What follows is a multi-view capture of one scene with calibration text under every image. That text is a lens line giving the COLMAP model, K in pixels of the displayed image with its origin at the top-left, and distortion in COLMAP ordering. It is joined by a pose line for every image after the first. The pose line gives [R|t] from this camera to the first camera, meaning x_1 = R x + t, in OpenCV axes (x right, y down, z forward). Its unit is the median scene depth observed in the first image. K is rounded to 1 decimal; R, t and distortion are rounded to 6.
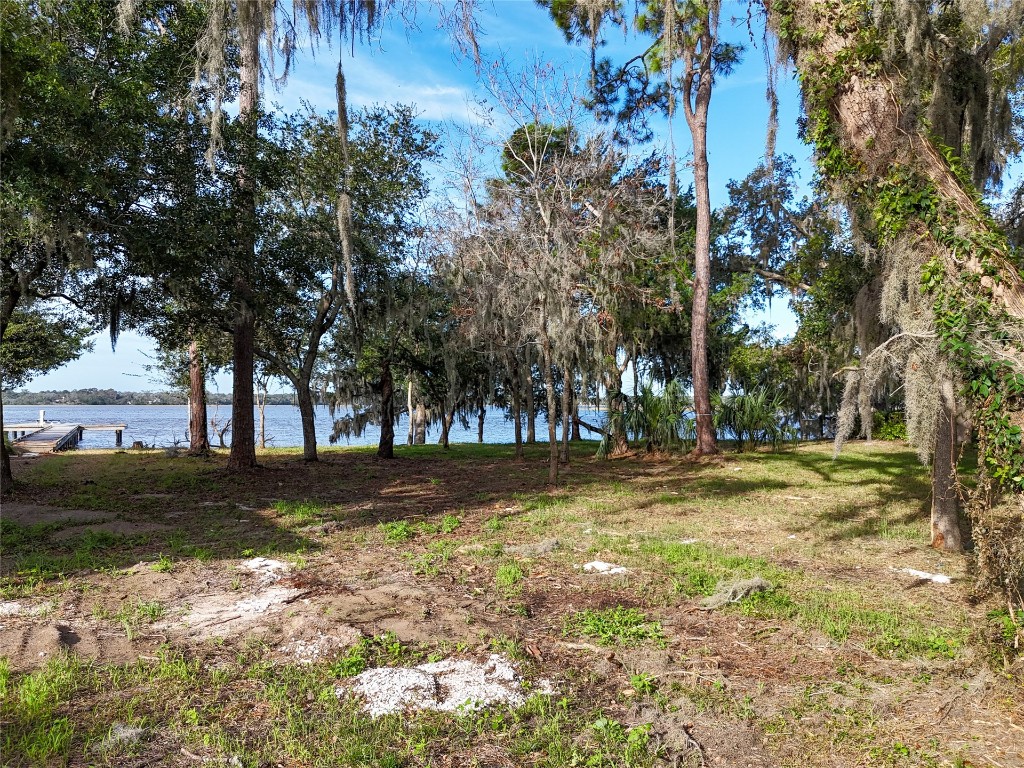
lens RADIAL K [[740.6, 0, 511.0], [0, 740.6, 394.0], [0, 0, 1]] dist [-0.000813, 0.005340]
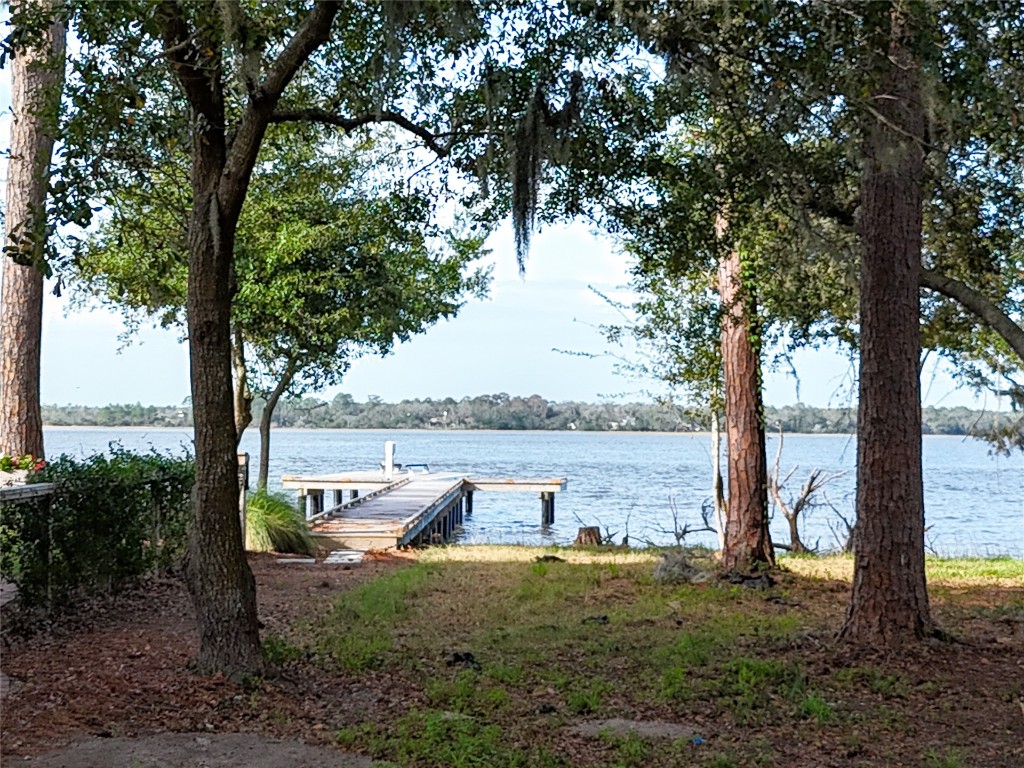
lens RADIAL K [[716.5, 0, 512.0], [0, 716.5, 384.0], [0, 0, 1]] dist [-0.000276, -0.000281]
pose [[0.837533, -0.024541, -0.545835, -0.335469], [-0.002126, 0.998837, -0.048170, 0.007890], [0.546382, 0.041505, 0.836507, 0.669743]]
